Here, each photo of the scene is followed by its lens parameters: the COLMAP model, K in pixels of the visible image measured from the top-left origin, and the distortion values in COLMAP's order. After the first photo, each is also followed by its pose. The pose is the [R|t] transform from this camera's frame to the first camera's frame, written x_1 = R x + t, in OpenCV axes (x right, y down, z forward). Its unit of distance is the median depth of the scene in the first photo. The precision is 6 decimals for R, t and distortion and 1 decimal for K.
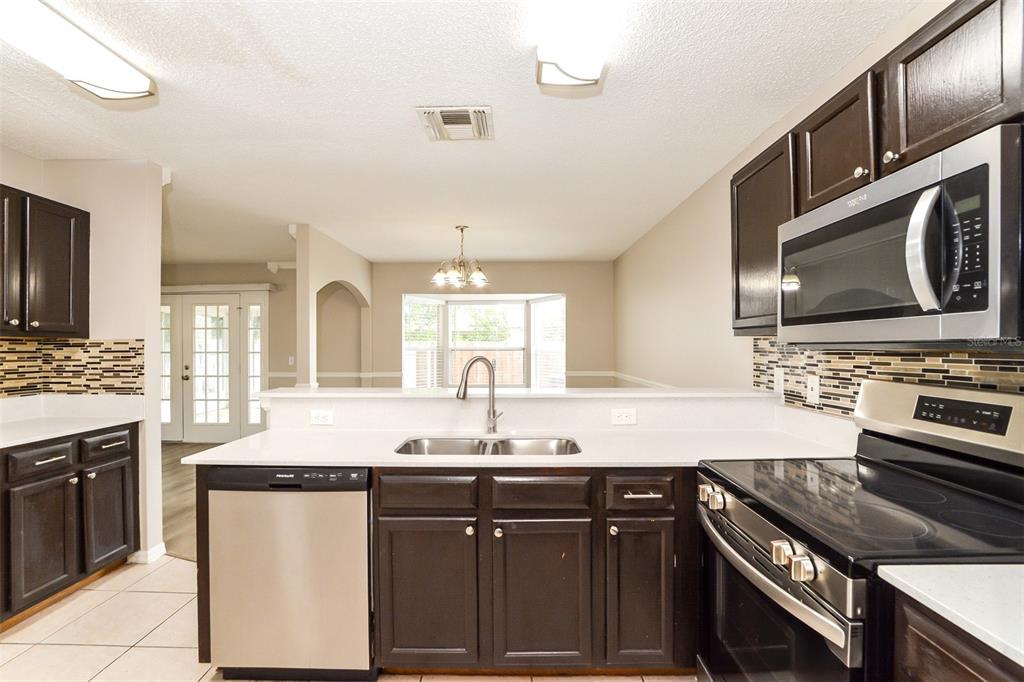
lens RADIAL K [[461.7, 0, 514.1], [0, 461.7, 343.8], [0, 0, 1]] dist [-0.028408, 0.000688]
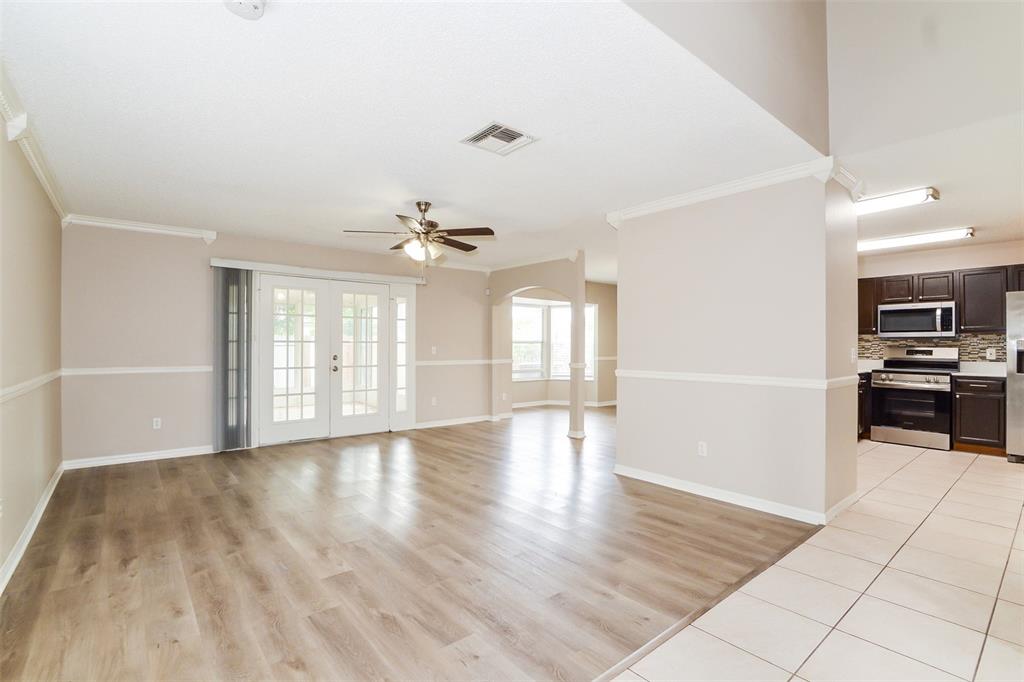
lens RADIAL K [[470.6, 0, 528.6], [0, 470.6, 341.9], [0, 0, 1]] dist [-0.023439, 0.000628]
pose [[0.758951, 0.008513, 0.651092, -3.077848], [-0.008353, 0.999960, -0.003338, 0.055707], [-0.651094, -0.002905, 0.758992, -0.001970]]
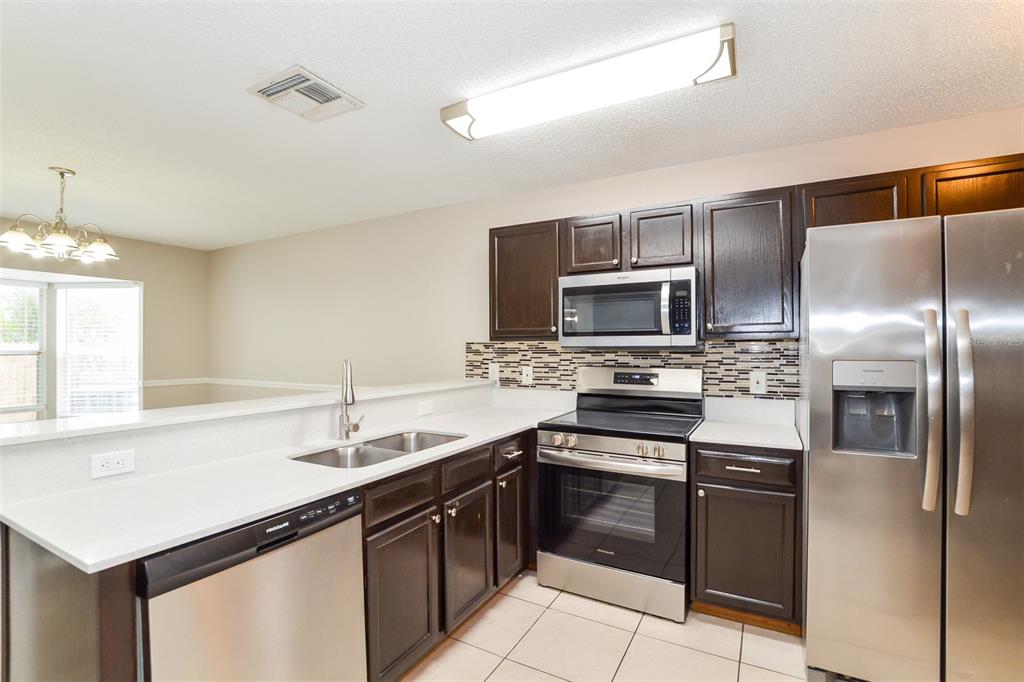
lens RADIAL K [[467.4, 0, 506.4], [0, 467.4, 347.1], [0, 0, 1]] dist [-0.028016, 0.001423]
pose [[0.485117, -0.000790, 0.874449, -0.794214], [-0.002465, 0.999994, 0.002271, -0.003023], [-0.874446, -0.003257, 0.485113, 0.258940]]
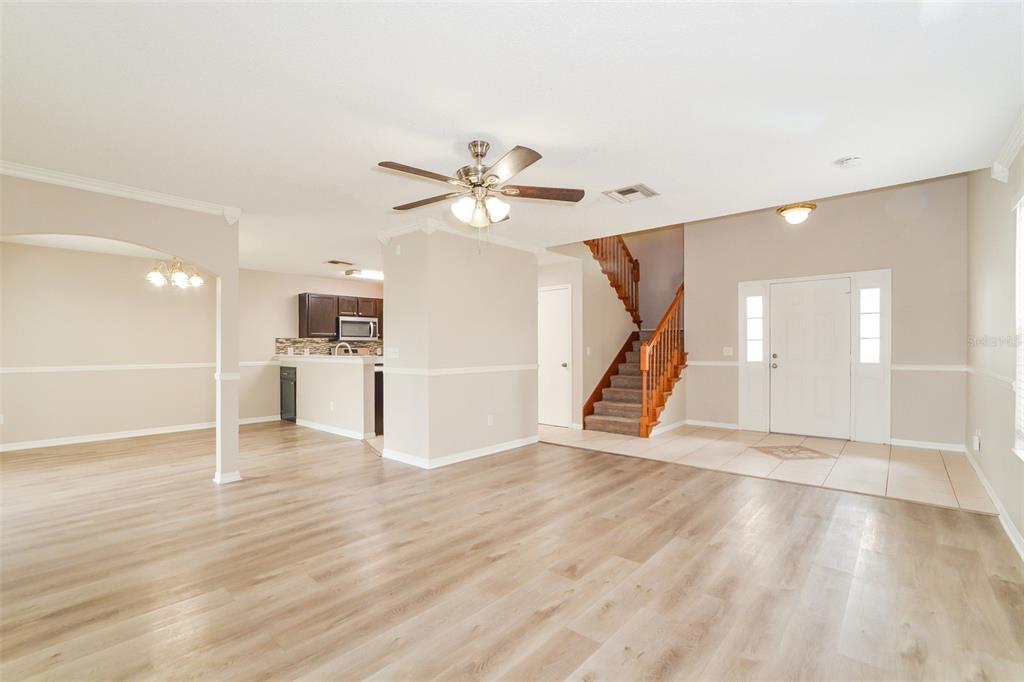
lens RADIAL K [[467.4, 0, 506.4], [0, 467.4, 347.1], [0, 0, 1]] dist [-0.028016, 0.001423]
pose [[-0.750828, 0.004234, 0.660485, -3.178904], [0.001970, 0.999989, -0.004170, 0.074851], [-0.660495, -0.001830, -0.750828, 2.783677]]
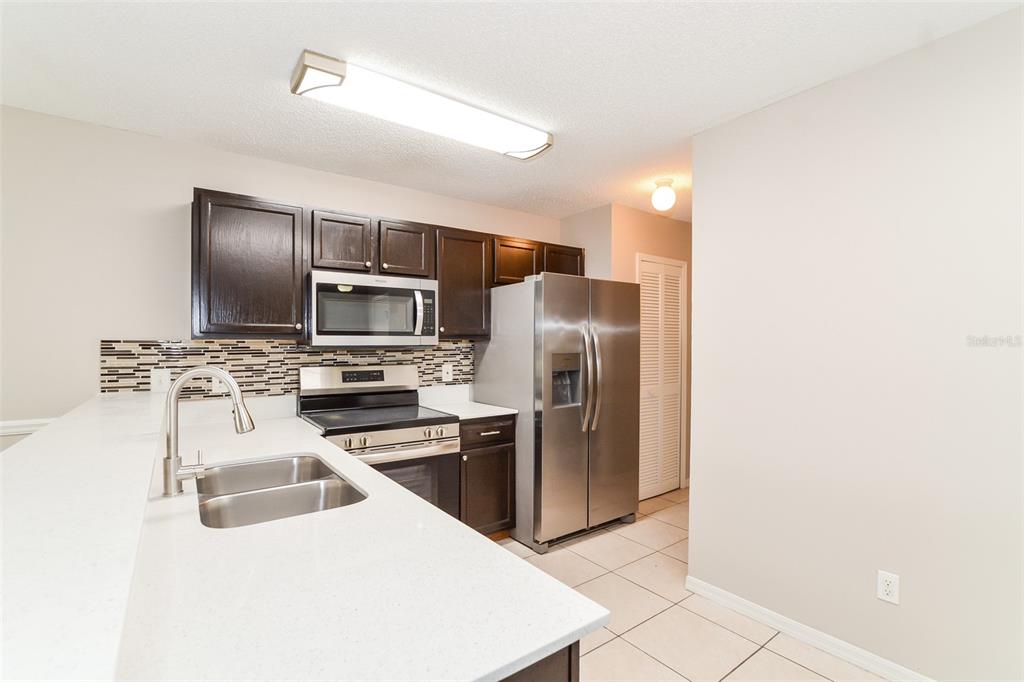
lens RADIAL K [[467.4, 0, 506.4], [0, 467.4, 347.1], [0, 0, 1]] dist [-0.028016, 0.001423]
pose [[-0.583739, 0.000587, 0.811941, -0.840616], [0.000754, 1.000000, -0.000180, 0.002519], [-0.811941, 0.000507, -0.583739, 1.072696]]
